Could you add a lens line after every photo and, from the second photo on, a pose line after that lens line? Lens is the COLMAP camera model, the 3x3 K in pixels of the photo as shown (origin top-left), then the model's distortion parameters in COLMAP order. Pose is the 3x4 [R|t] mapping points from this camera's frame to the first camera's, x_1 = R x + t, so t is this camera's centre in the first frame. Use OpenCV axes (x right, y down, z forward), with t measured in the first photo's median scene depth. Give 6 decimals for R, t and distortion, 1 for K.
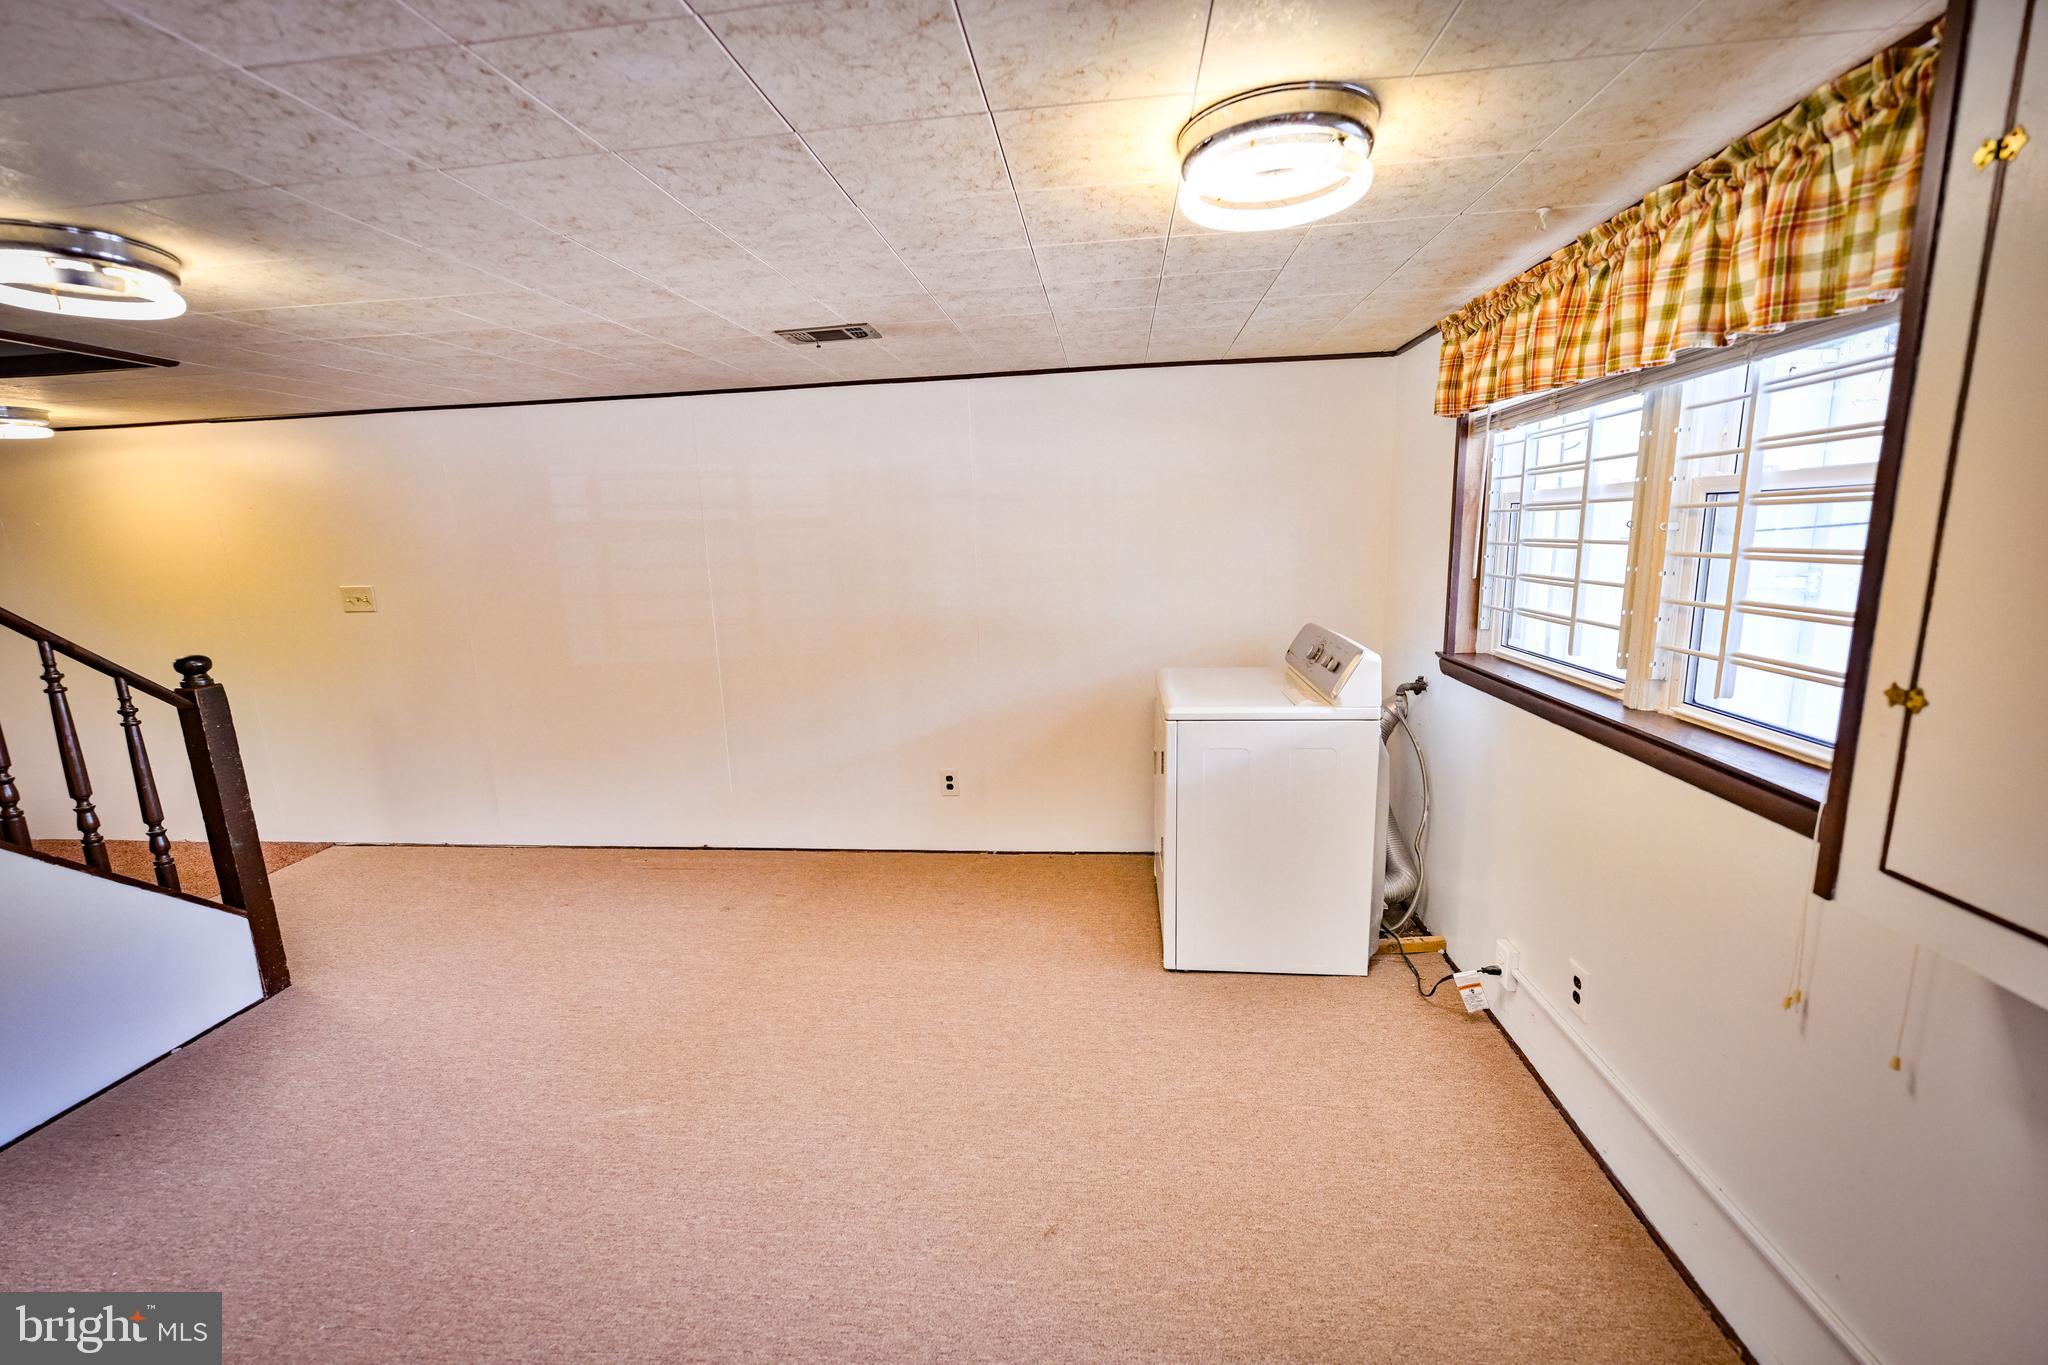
lens RADIAL K [[810.5, 0, 1024.7], [0, 810.5, 686.6], [0, 0, 1]] dist [0.000050, 0.000484]
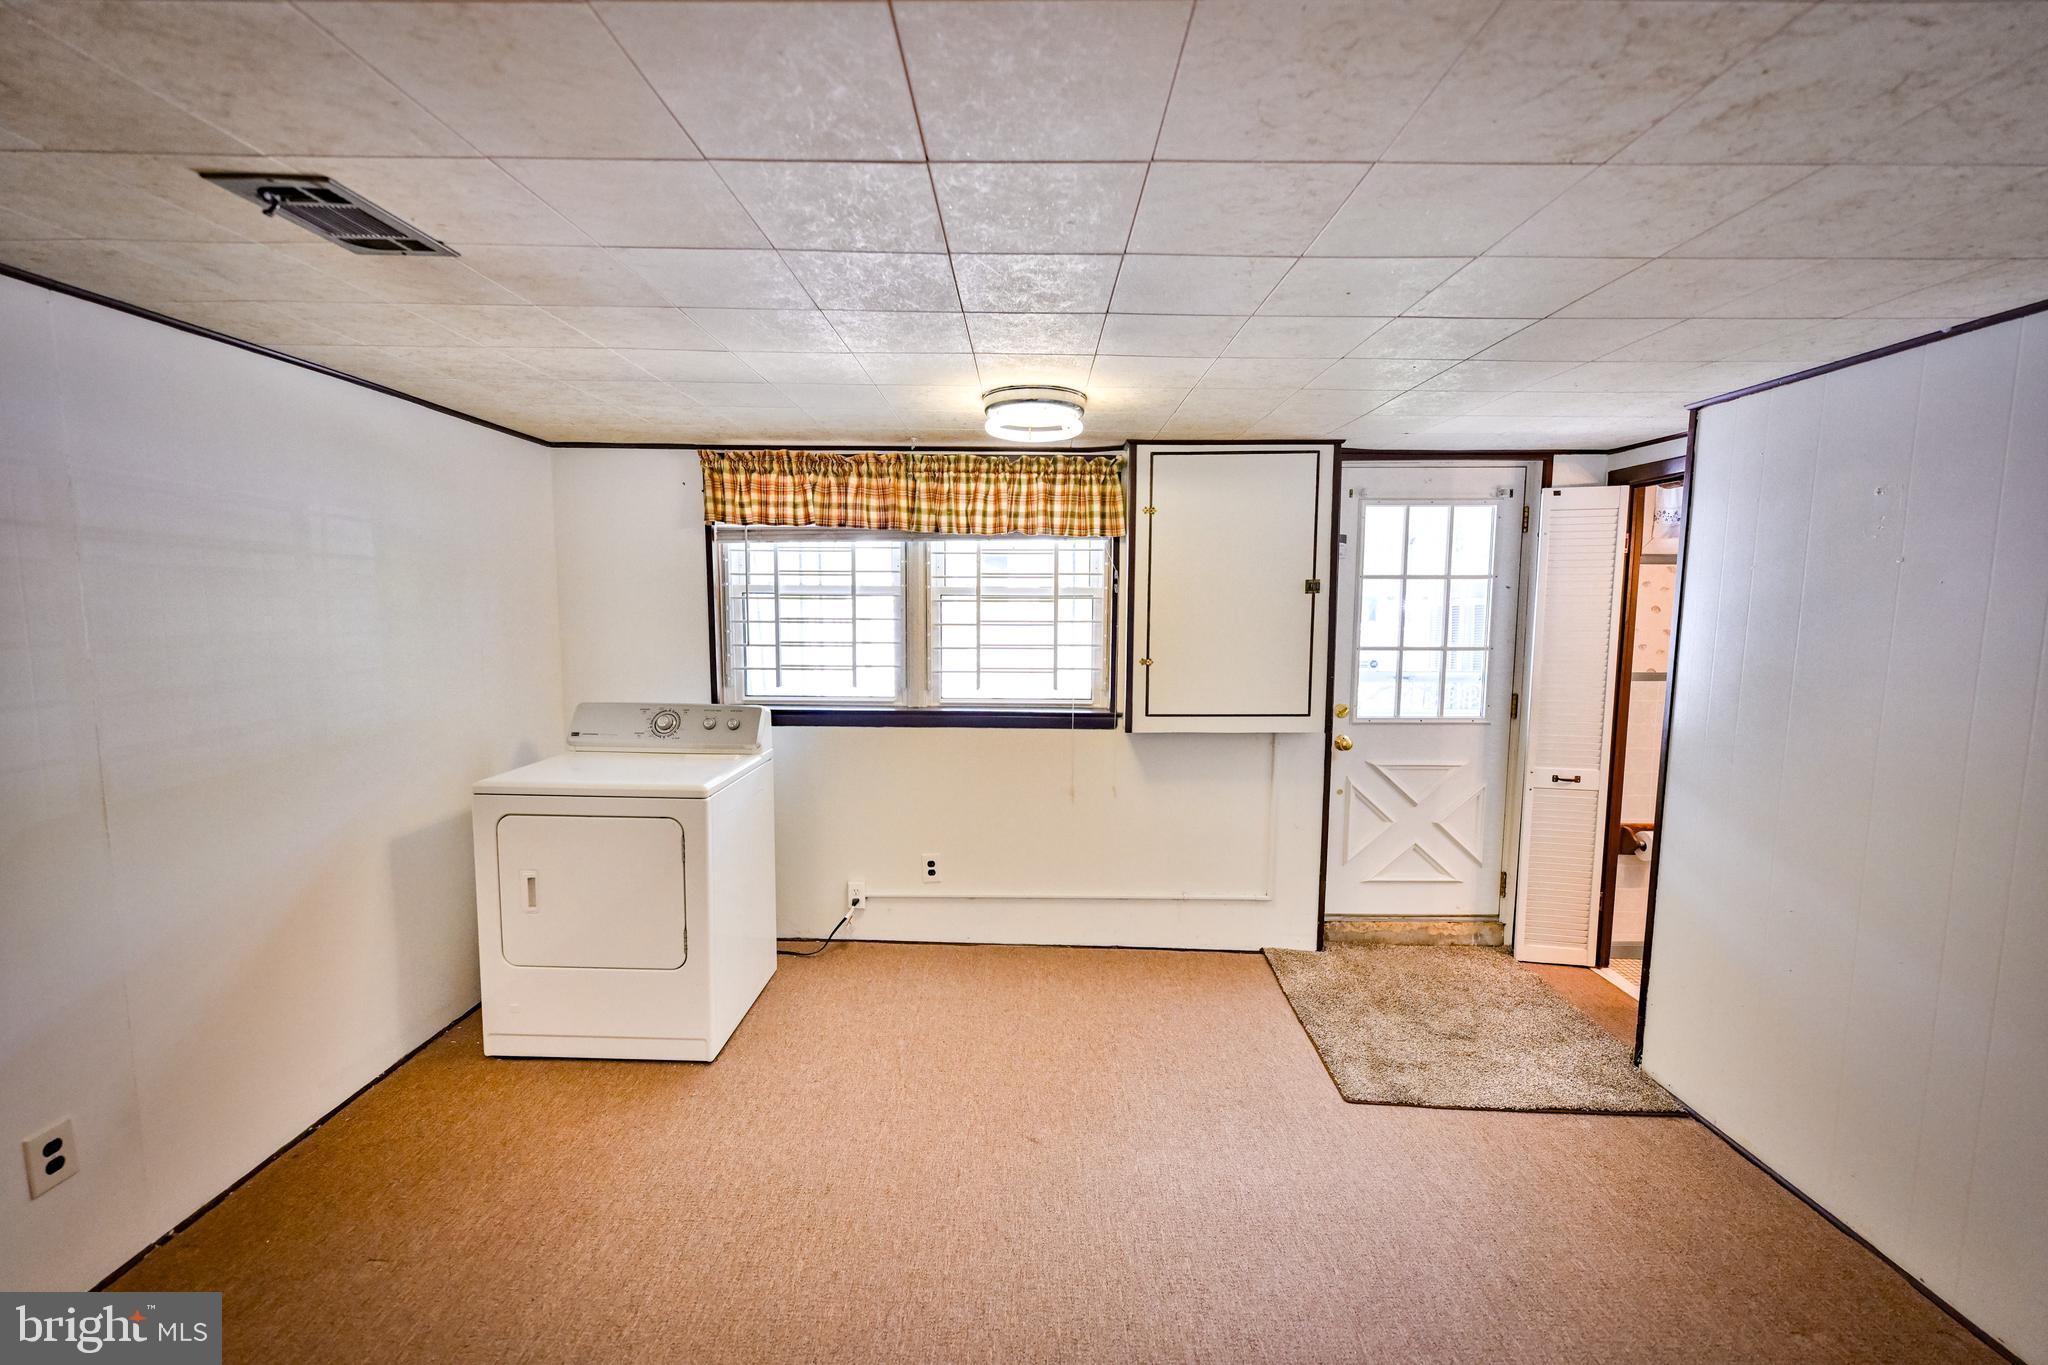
lens RADIAL K [[810.5, 0, 1022.1], [0, 810.5, 672.8], [0, 0, 1]] dist [0.000050, 0.000484]
pose [[-0.089149, -0.064212, 0.993946, -1.157926], [0.186320, 0.979229, 0.079973, -0.161311], [-0.978436, 0.192321, -0.075334, 0.931945]]
